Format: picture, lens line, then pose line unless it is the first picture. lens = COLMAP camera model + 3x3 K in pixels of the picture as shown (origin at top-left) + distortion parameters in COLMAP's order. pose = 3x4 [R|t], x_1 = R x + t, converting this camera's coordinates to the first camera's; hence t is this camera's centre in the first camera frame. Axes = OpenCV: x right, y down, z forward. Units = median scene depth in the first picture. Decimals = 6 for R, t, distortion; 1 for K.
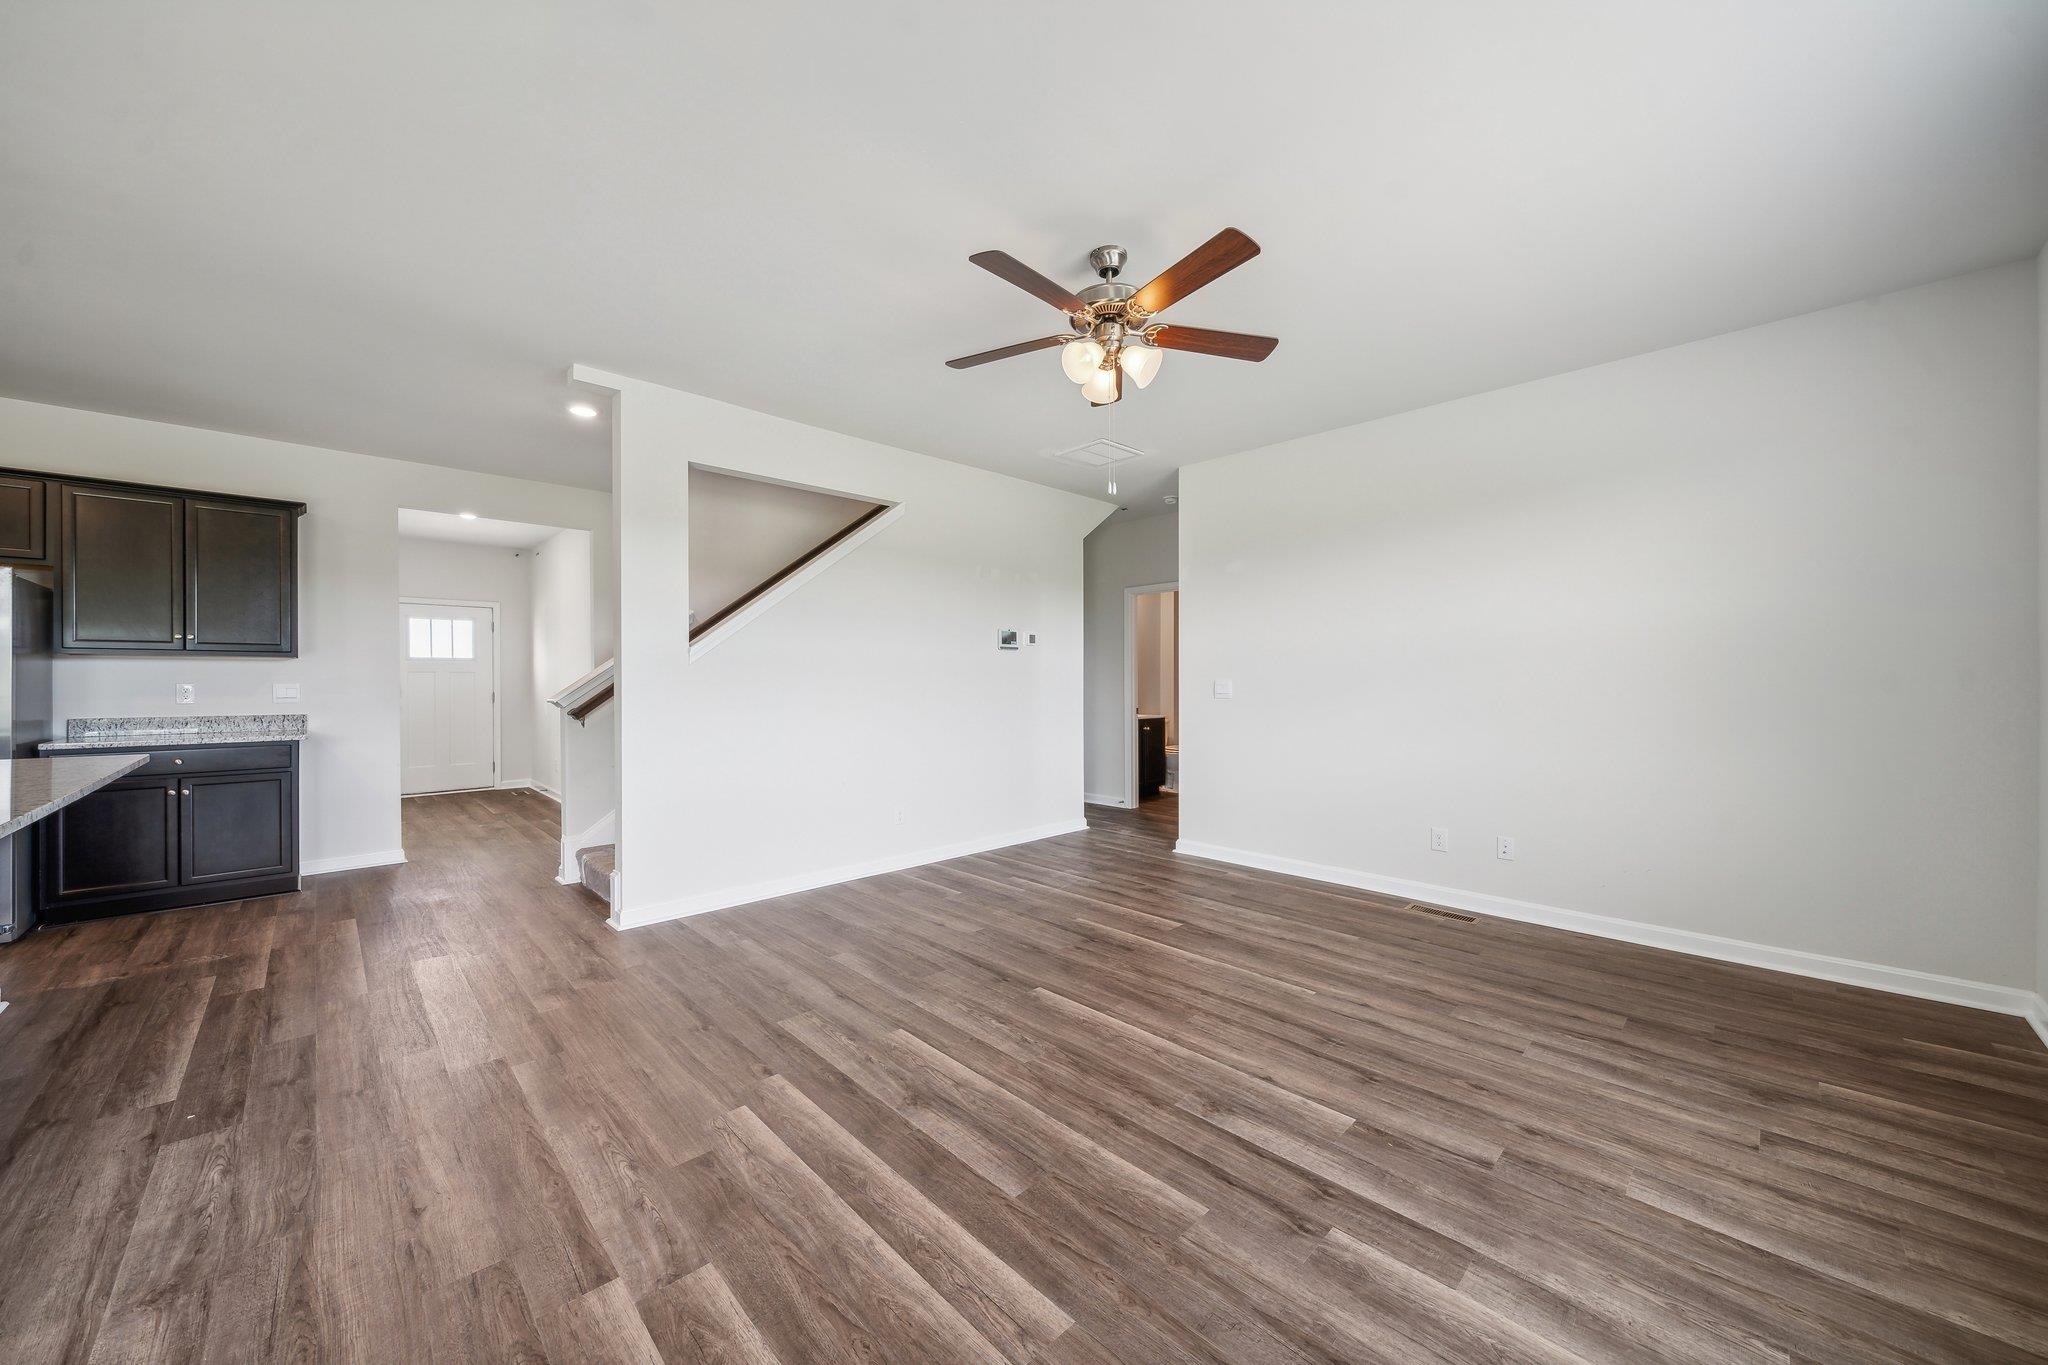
lens RADIAL K [[771.4, 0, 1024.0], [0, 771.4, 682.5], [0, 0, 1]] dist [-0.001909, -0.000435]
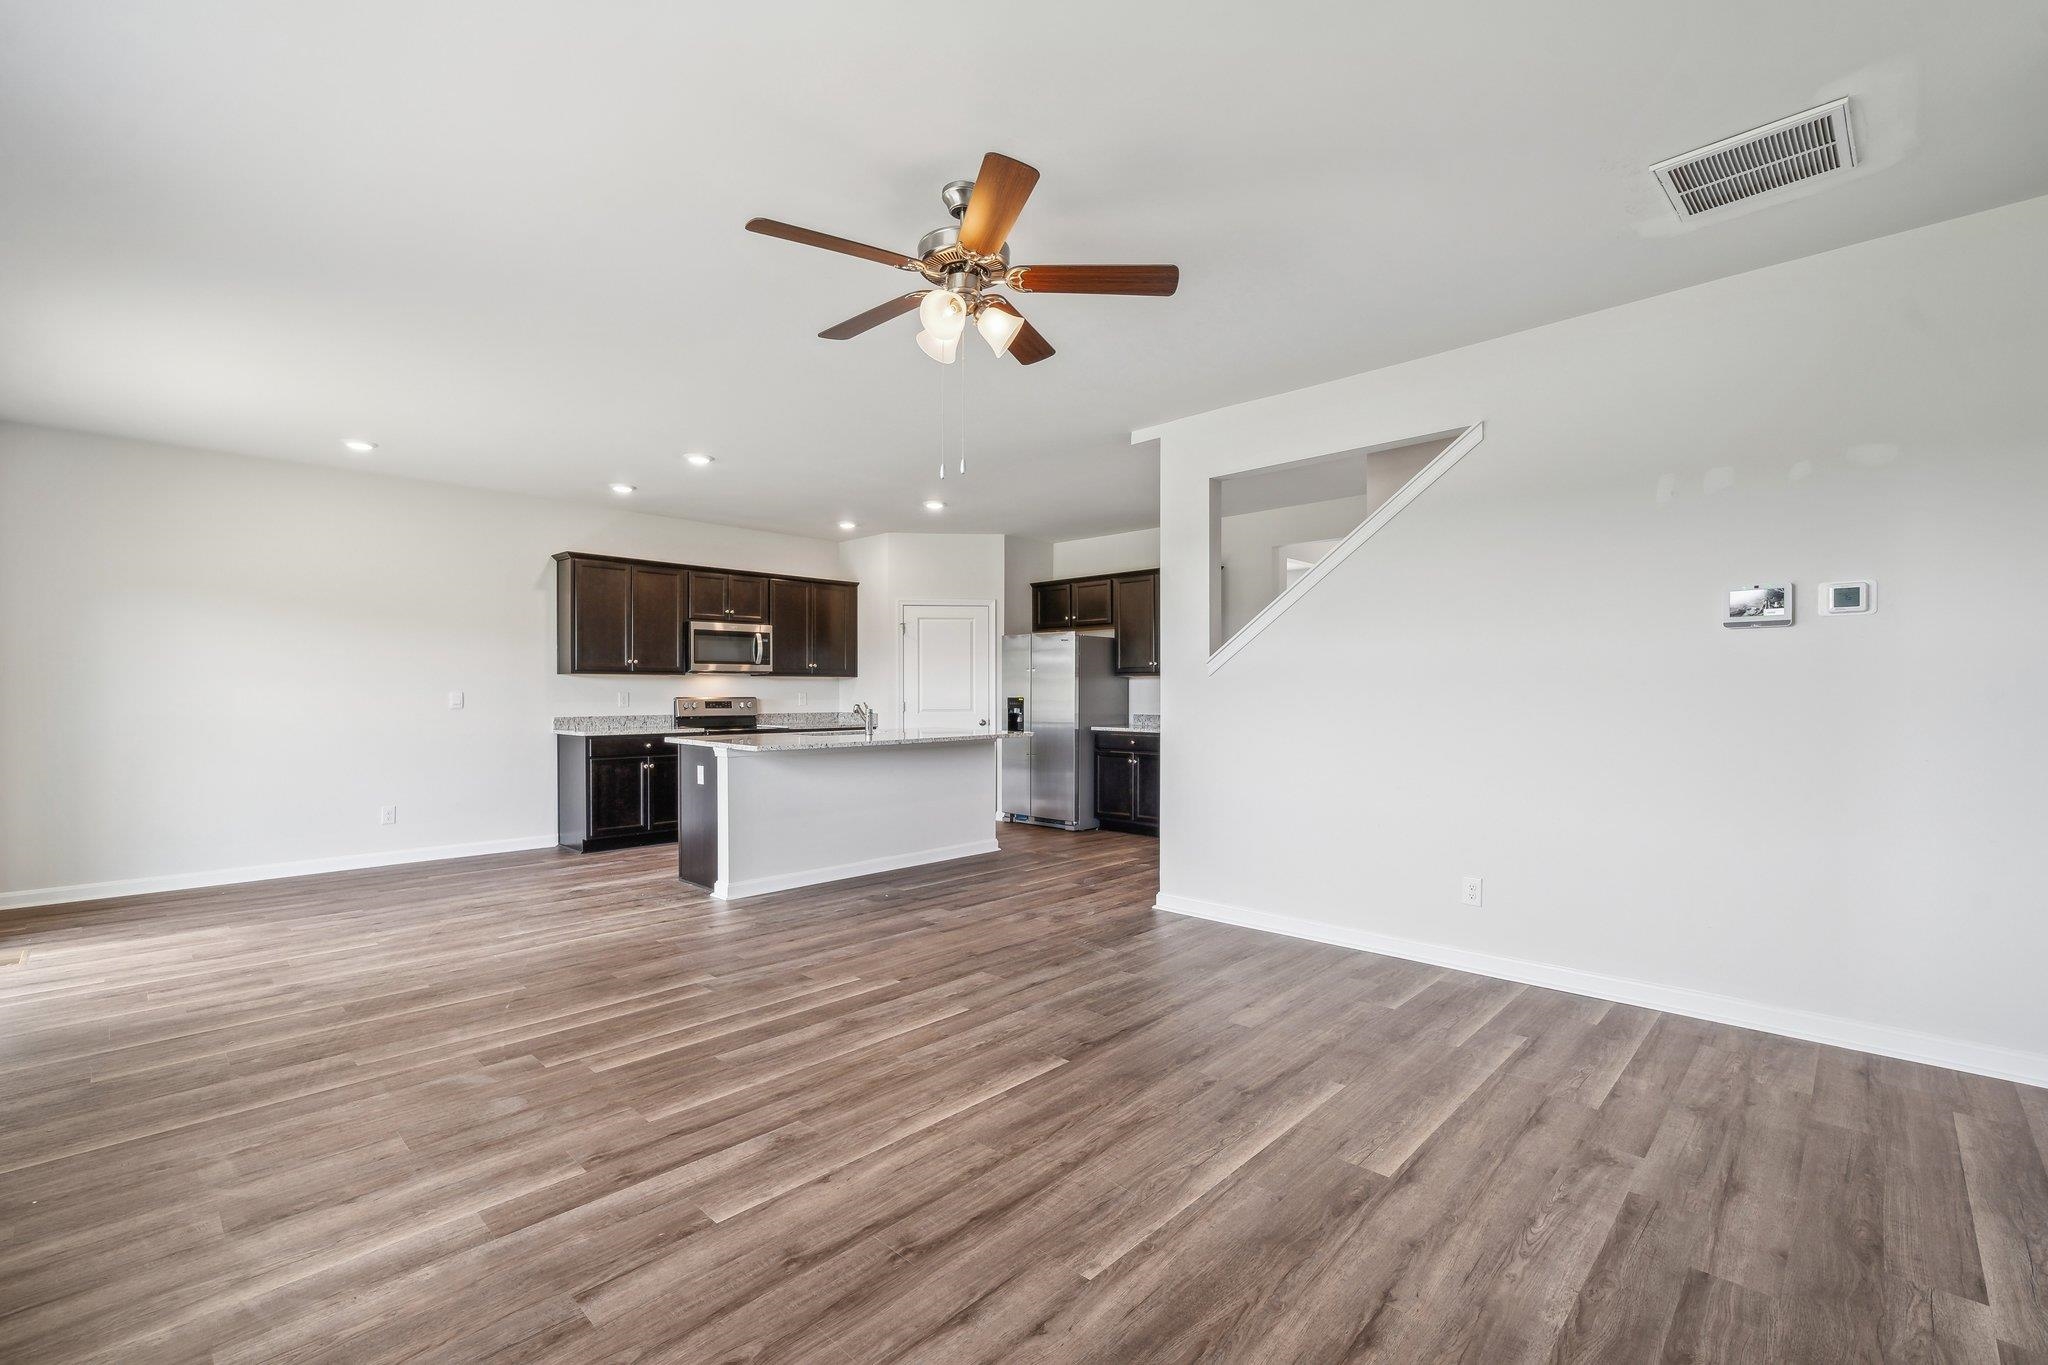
lens RADIAL K [[839.5, 0, 1024.0], [0, 839.5, 682.5], [0, 0, 1]] dist [-0.000188, 0.000509]
pose [[0.032440, -0.011831, -0.999404, 1.294812], [-0.001311, 0.999929, -0.011880, -0.029384], [0.999473, 0.001695, 0.032422, 1.219573]]
